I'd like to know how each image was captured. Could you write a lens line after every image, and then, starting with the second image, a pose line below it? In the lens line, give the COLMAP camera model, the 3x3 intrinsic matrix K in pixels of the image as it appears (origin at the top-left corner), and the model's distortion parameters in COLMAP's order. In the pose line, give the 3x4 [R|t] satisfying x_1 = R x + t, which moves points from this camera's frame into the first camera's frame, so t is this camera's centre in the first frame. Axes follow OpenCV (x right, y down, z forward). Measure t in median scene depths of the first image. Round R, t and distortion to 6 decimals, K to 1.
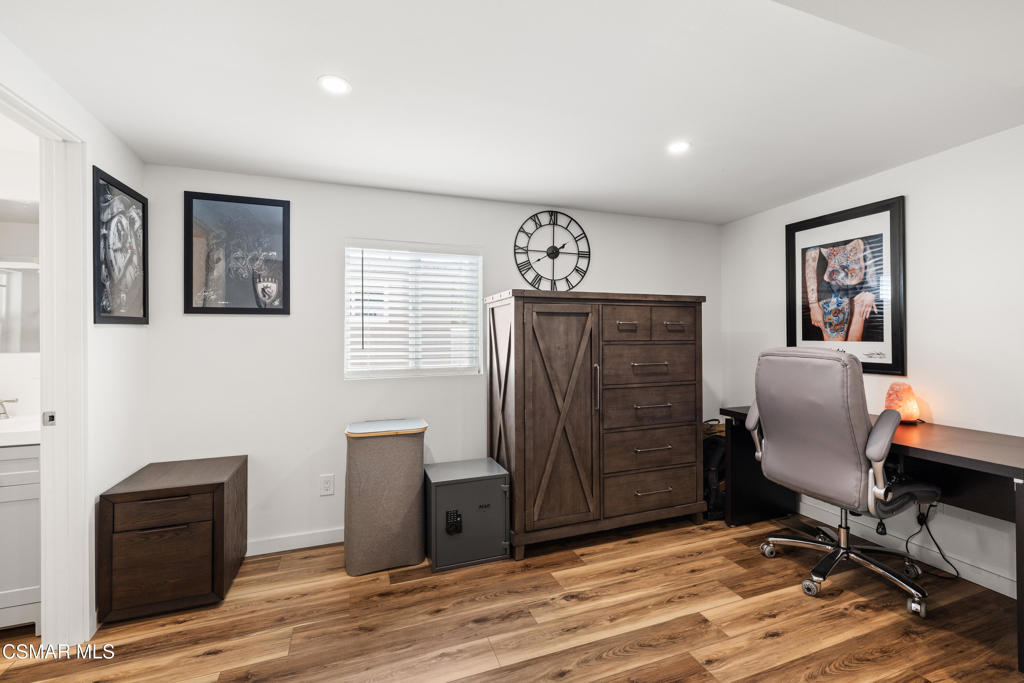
lens RADIAL K [[437.8, 0, 512.9], [0, 437.8, 324.8], [0, 0, 1]] dist [0.004184, 0.000434]
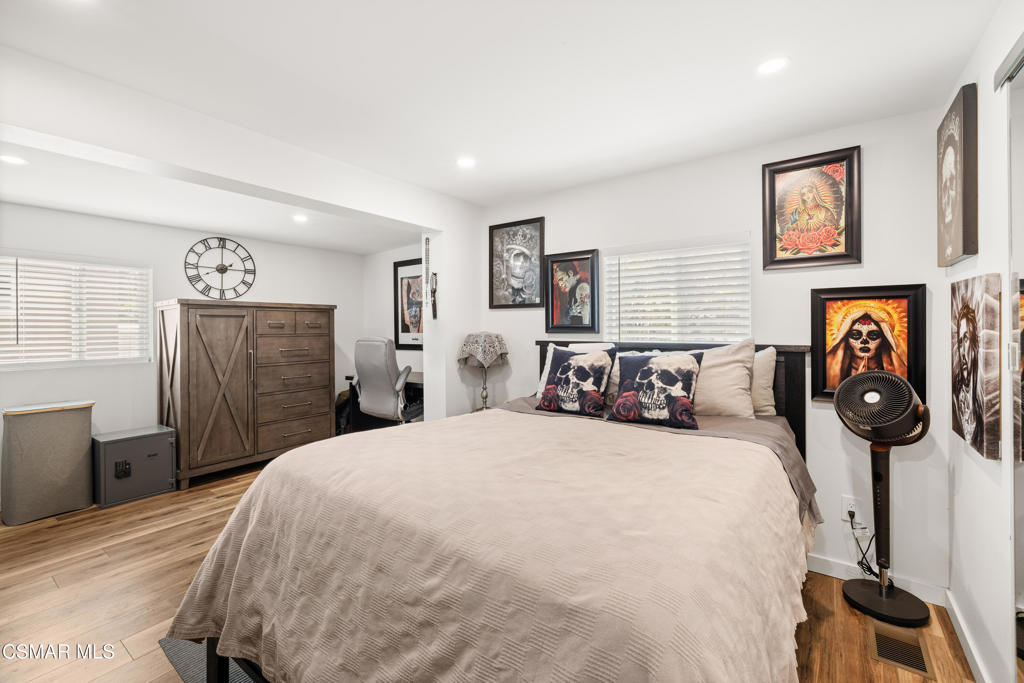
lens RADIAL K [[437.8, 0, 512.9], [0, 437.8, 324.8], [0, 0, 1]] dist [0.004184, 0.000434]
pose [[0.829620, -0.001023, 0.558327, 0.095029], [-0.004118, 0.999960, 0.007951, -0.011185], [-0.558313, -0.008896, 0.829583, -0.704418]]
